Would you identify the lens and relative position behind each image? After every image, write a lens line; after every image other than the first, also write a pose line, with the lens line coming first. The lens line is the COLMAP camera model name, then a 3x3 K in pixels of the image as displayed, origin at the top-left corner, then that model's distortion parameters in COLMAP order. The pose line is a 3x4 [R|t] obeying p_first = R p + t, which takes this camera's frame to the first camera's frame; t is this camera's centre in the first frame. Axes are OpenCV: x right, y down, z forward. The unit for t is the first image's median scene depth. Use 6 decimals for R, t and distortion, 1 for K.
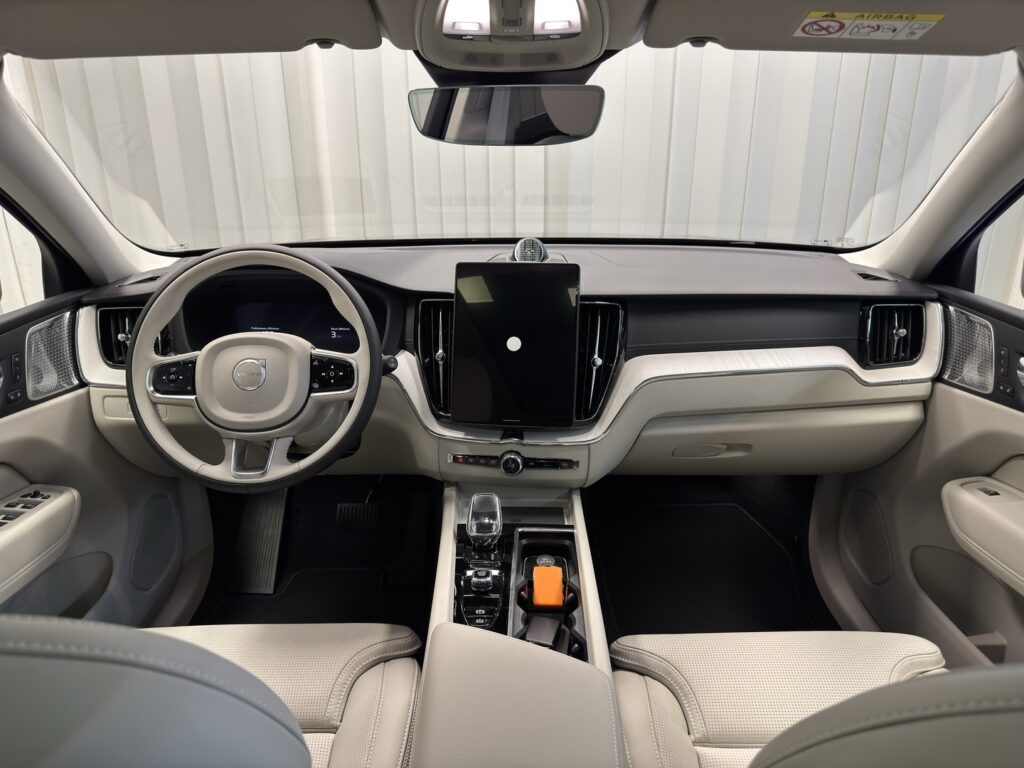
lens RADIAL K [[718.3, 0, 512.0], [0, 718.3, 384.0], [0, 0, 1]] dist [0.005018, 0.003480]
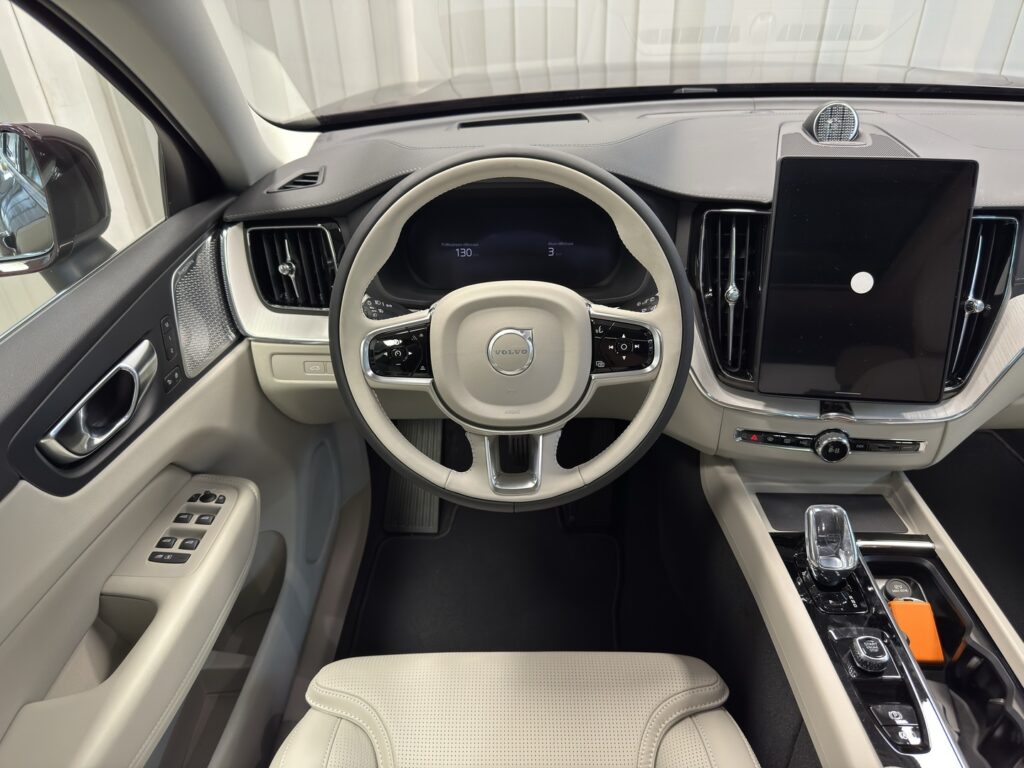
lens RADIAL K [[706.2, 0, 512.0], [0, 706.2, 384.0], [0, 0, 1]] dist [0.073629, -0.002261]
pose [[0.999801, 0.000126, -0.019963, -0.316150], [0.004892, 0.967936, 0.251150, -0.138197], [0.019355, -0.251198, 0.967742, 0.303350]]
